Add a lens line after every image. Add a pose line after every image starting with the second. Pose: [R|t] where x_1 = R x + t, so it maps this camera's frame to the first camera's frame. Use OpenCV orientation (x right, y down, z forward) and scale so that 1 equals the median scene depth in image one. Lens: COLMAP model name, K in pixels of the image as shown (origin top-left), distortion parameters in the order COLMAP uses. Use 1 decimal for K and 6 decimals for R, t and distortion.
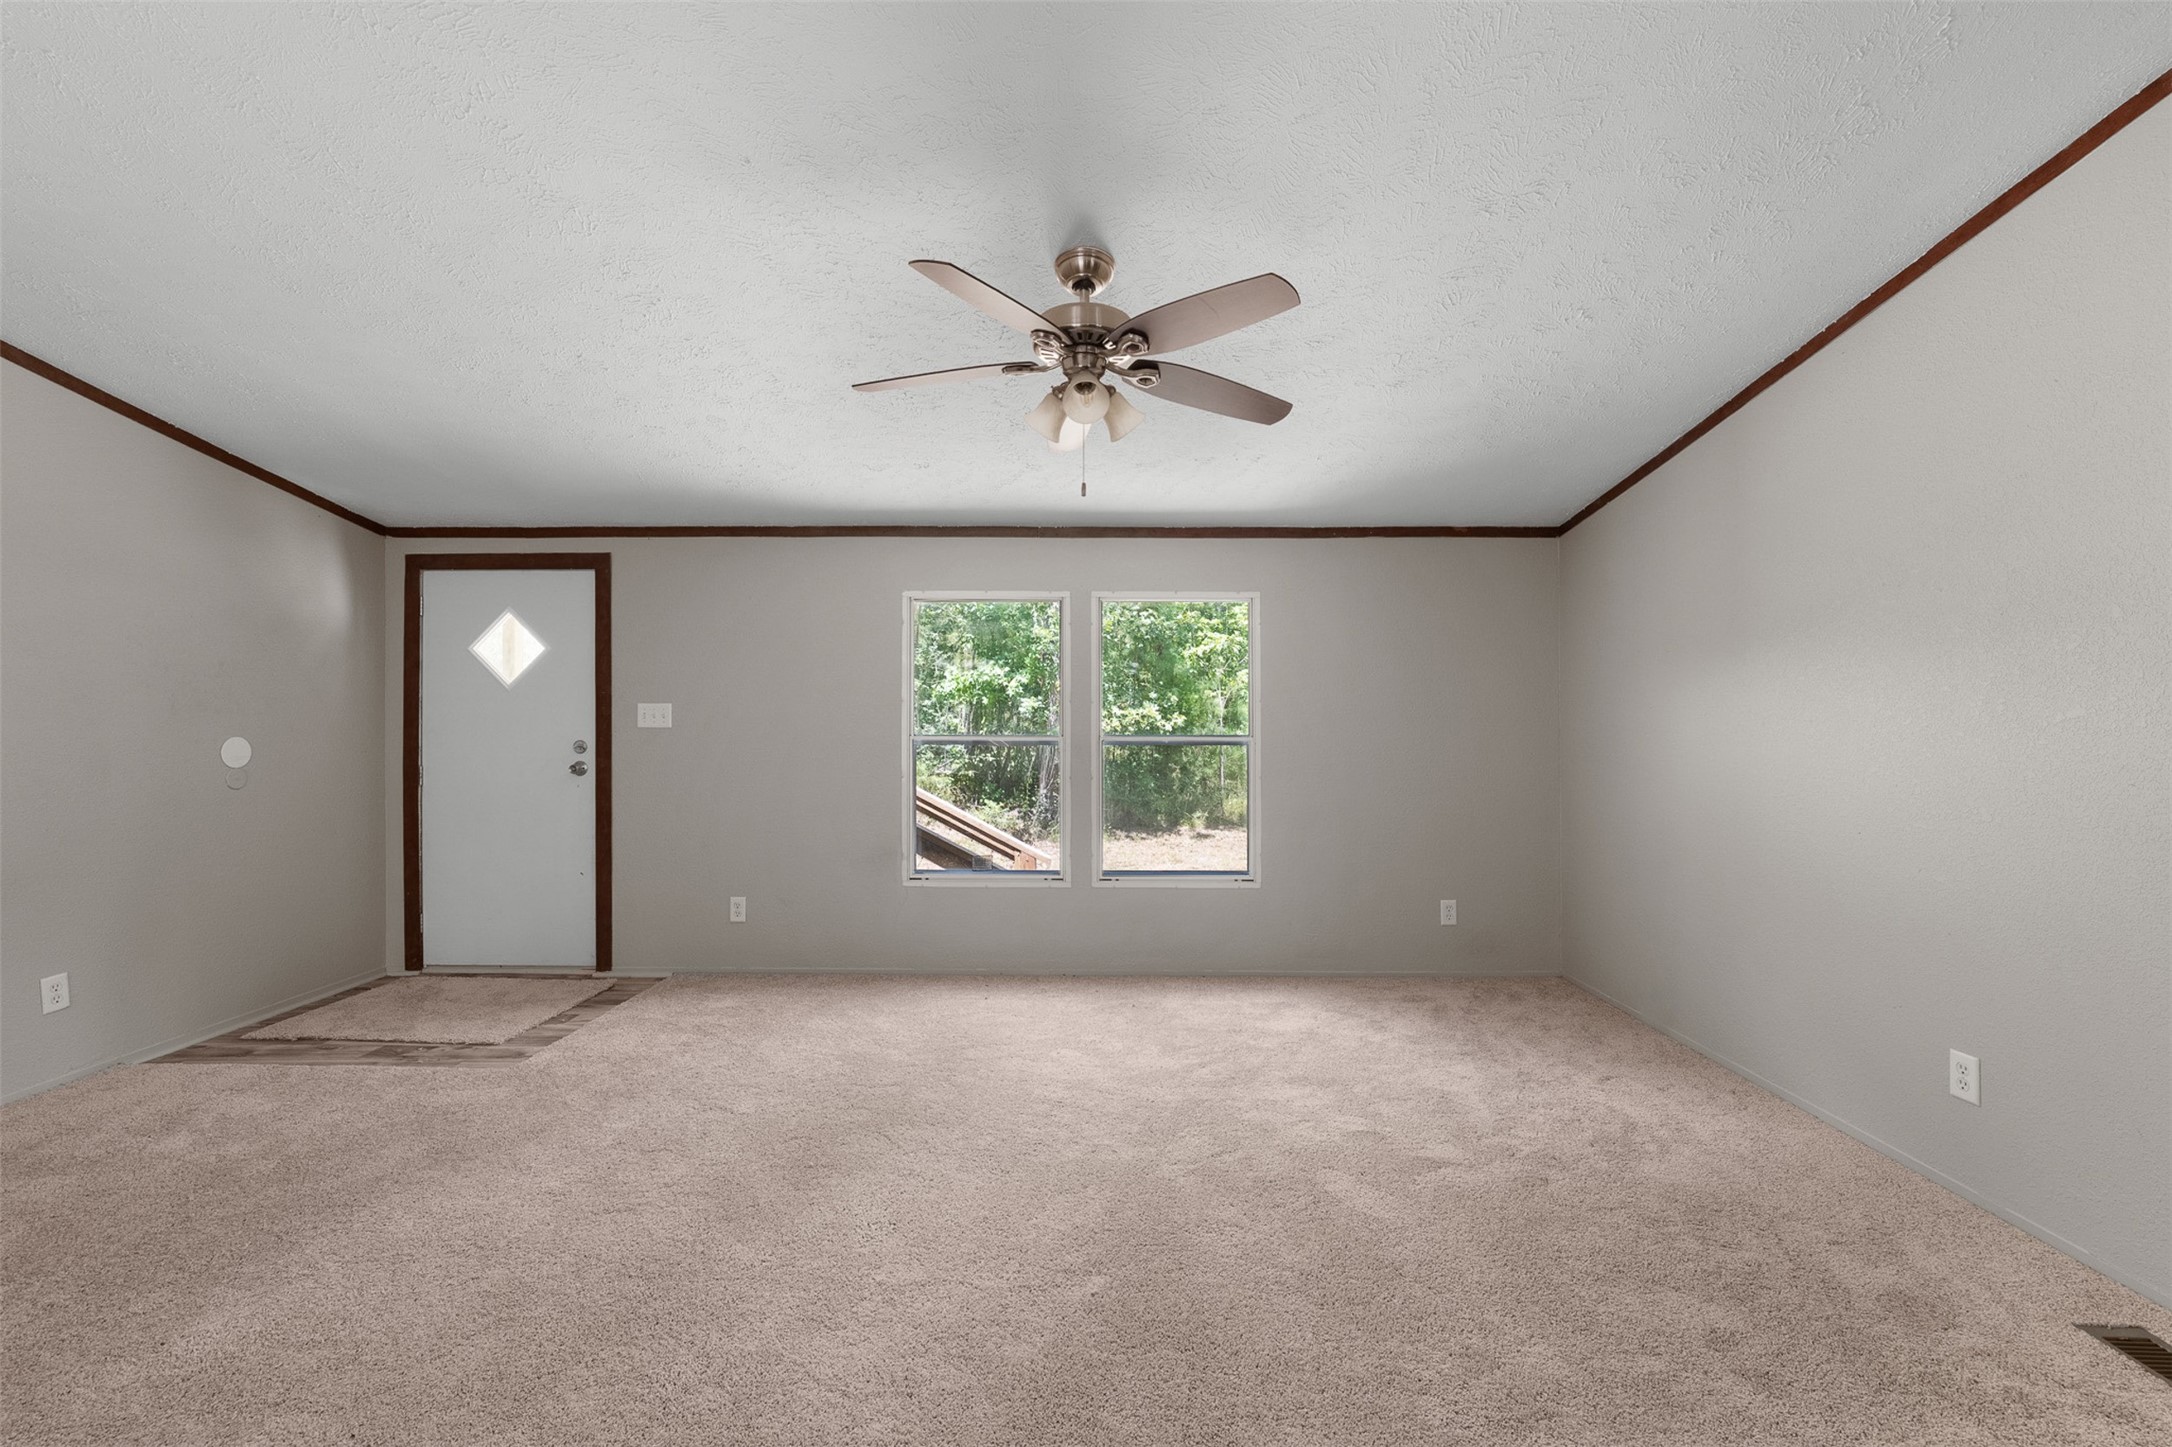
lens RADIAL K [[895.2, 0, 1088.7], [0, 895.2, 717.4], [0, 0, 1]] dist [-0.009345, -0.000271]
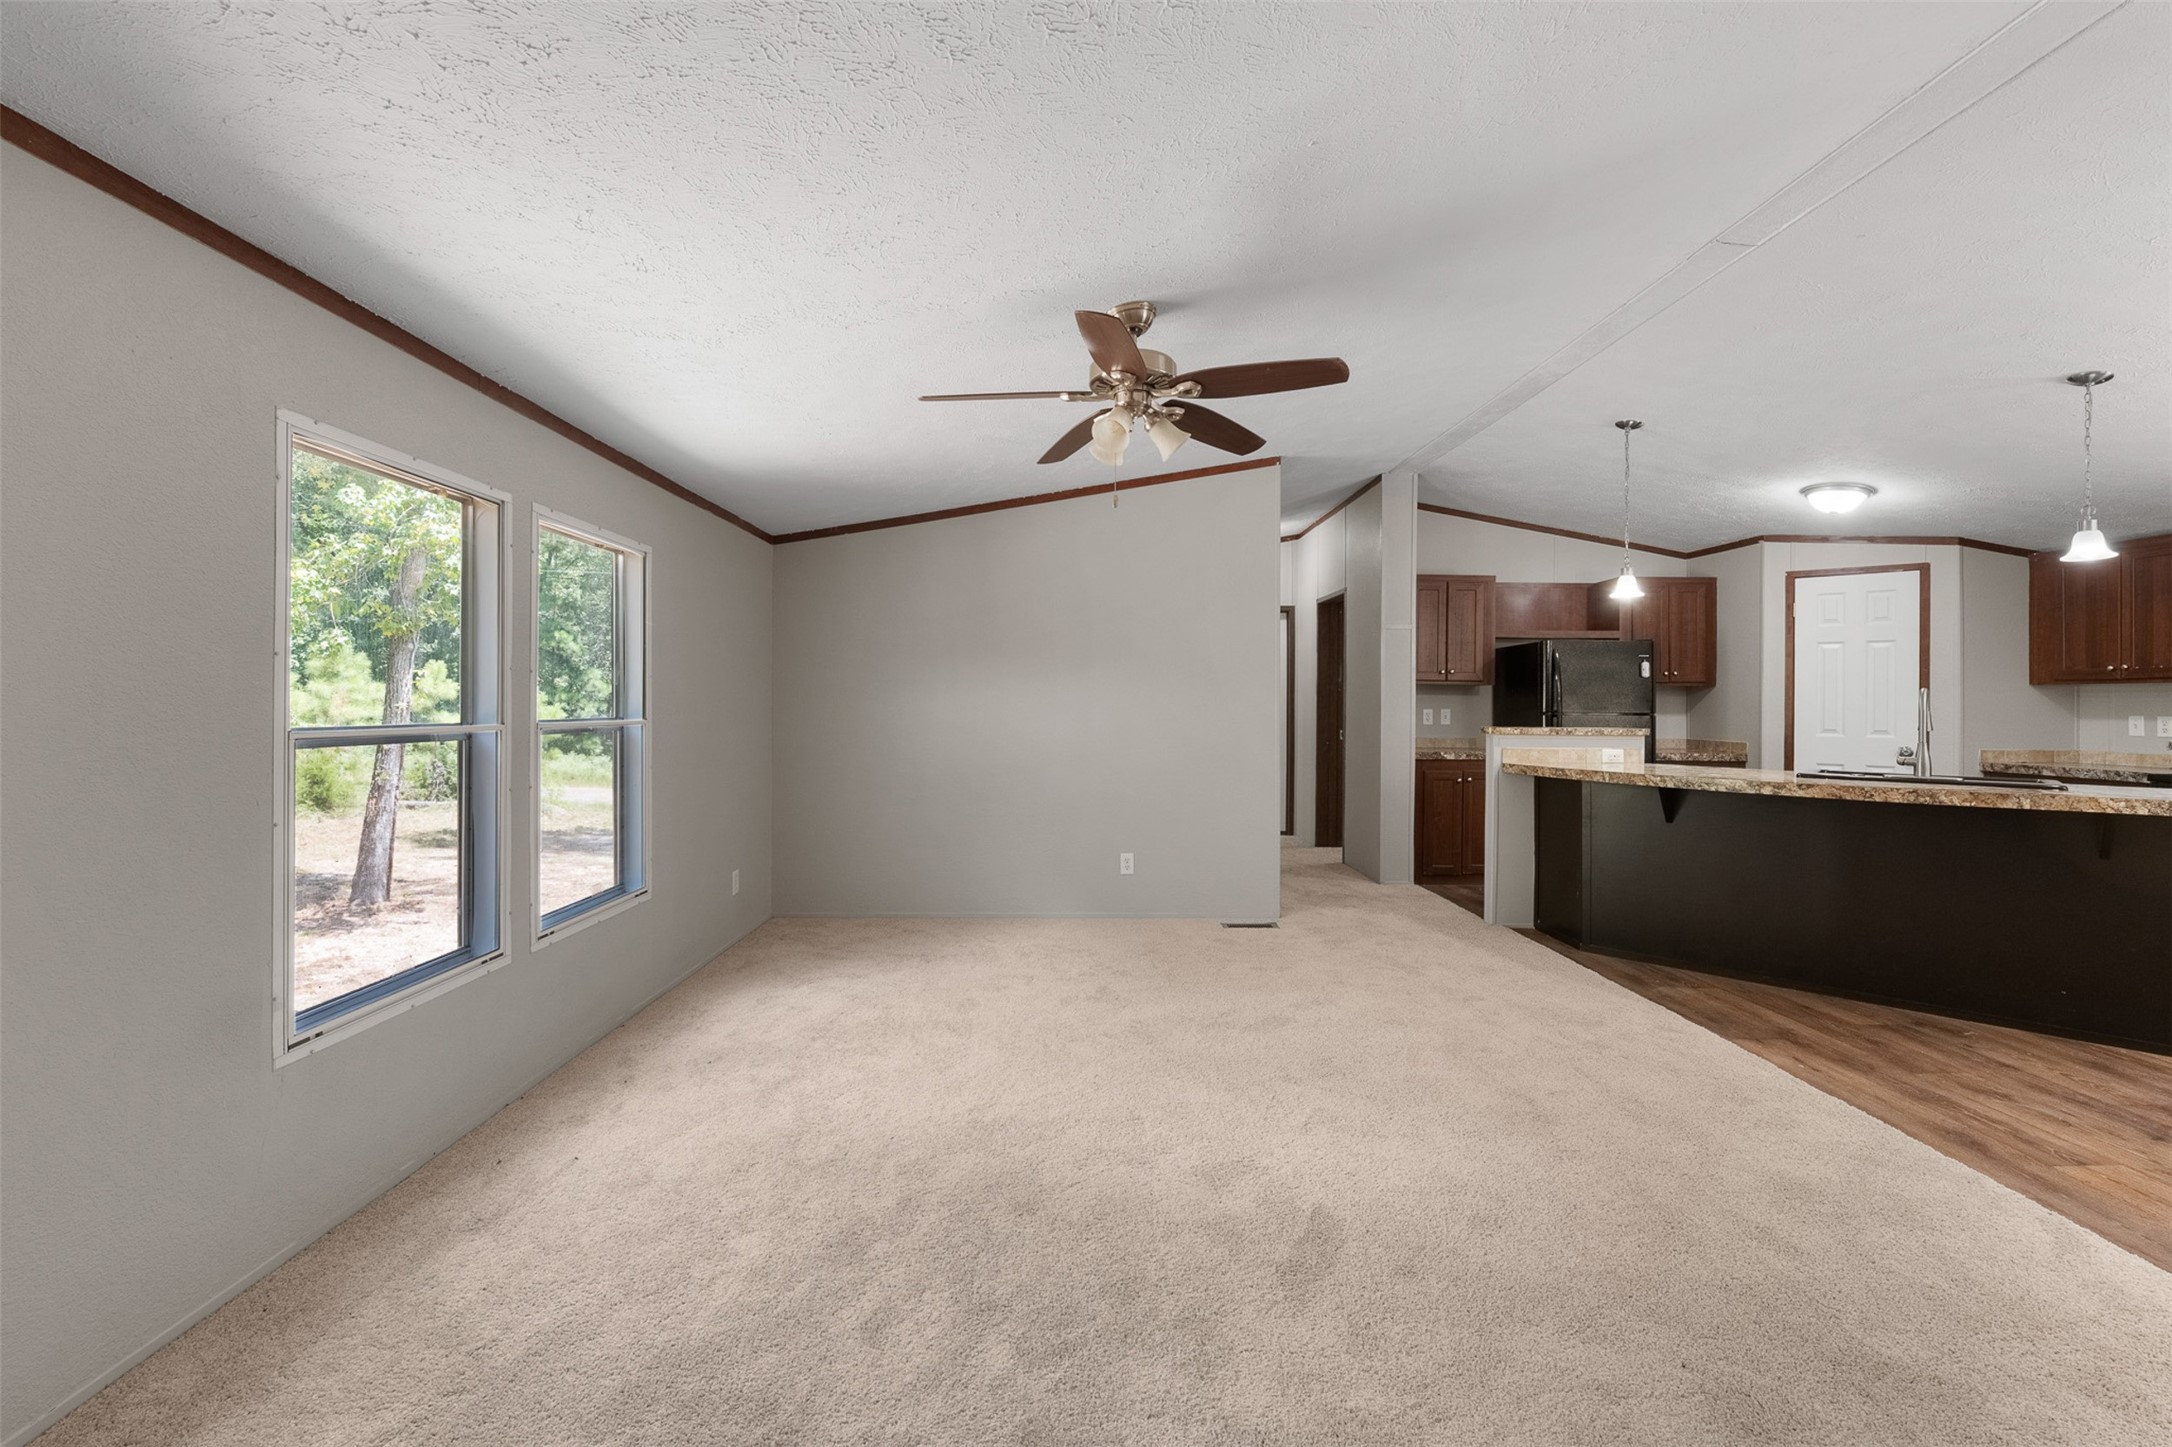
lens RADIAL K [[895.2, 0, 1087.9], [0, 895.2, 709.2], [0, 0, 1]] dist [-0.009345, -0.000271]
pose [[-0.024600, -0.007671, 0.999668, -0.747338], [-0.012169, 0.999899, 0.007373, 0.001110], [-0.999623, -0.011983, -0.024690, 0.691883]]
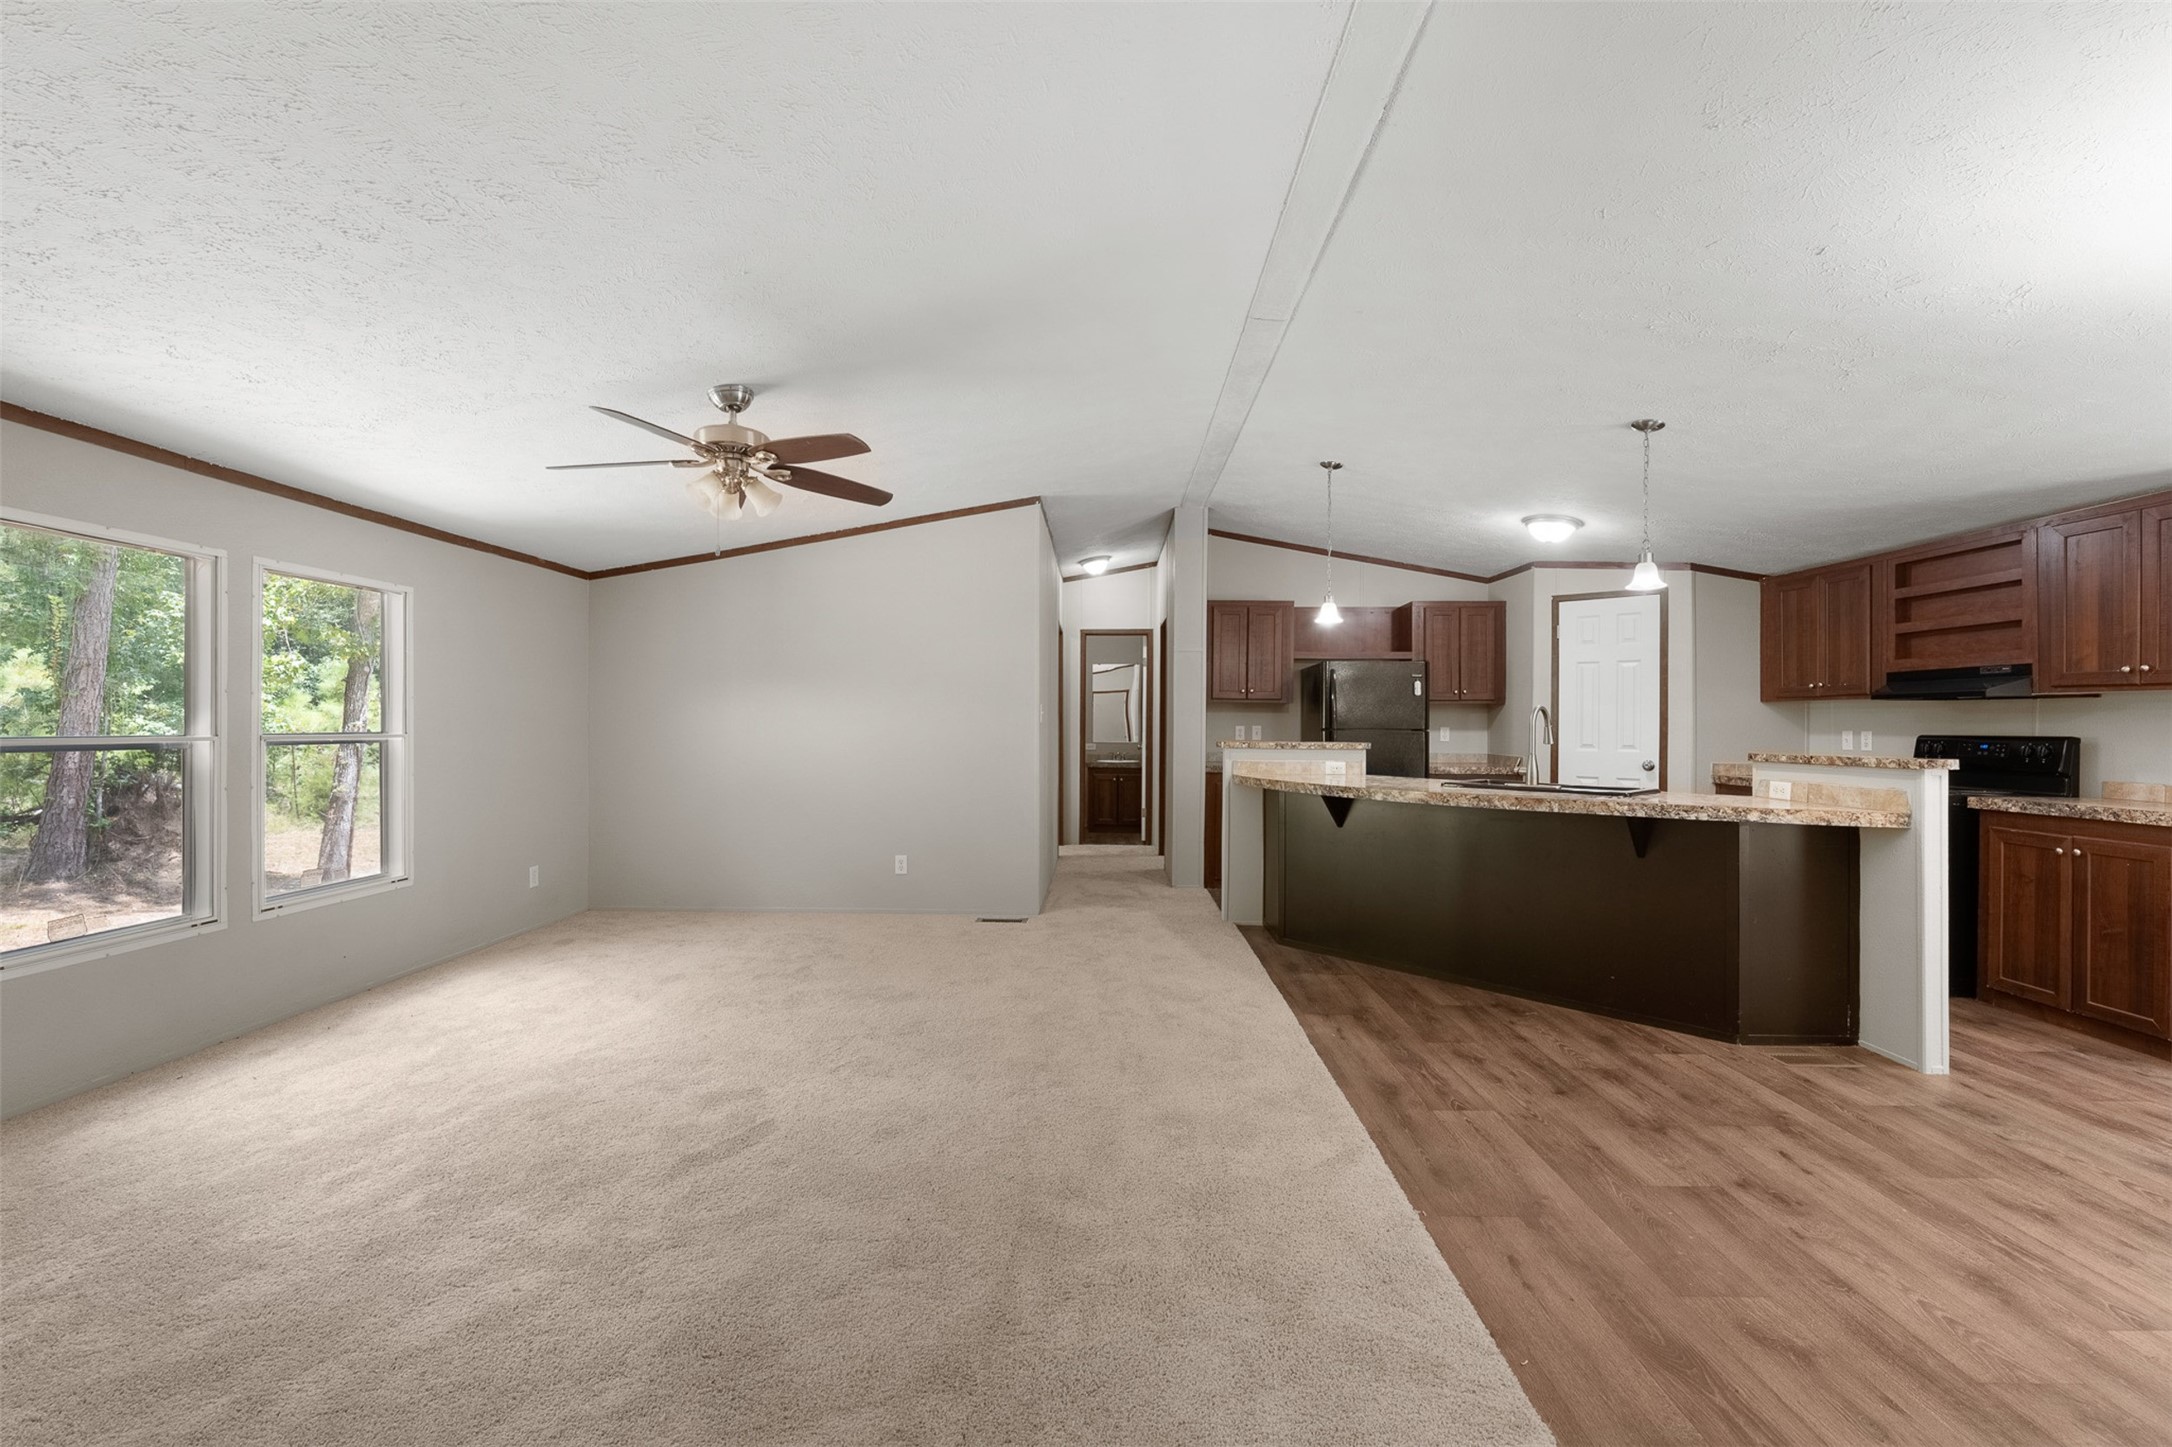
lens RADIAL K [[895.2, 0, 1087.4], [0, 895.2, 724.9], [0, 0, 1]] dist [-0.009345, -0.000271]
pose [[0.016132, -0.003909, 0.999862, -0.890503], [-0.011256, 0.999928, 0.004090, -0.000157], [-0.999807, -0.011320, 0.016087, 0.266724]]
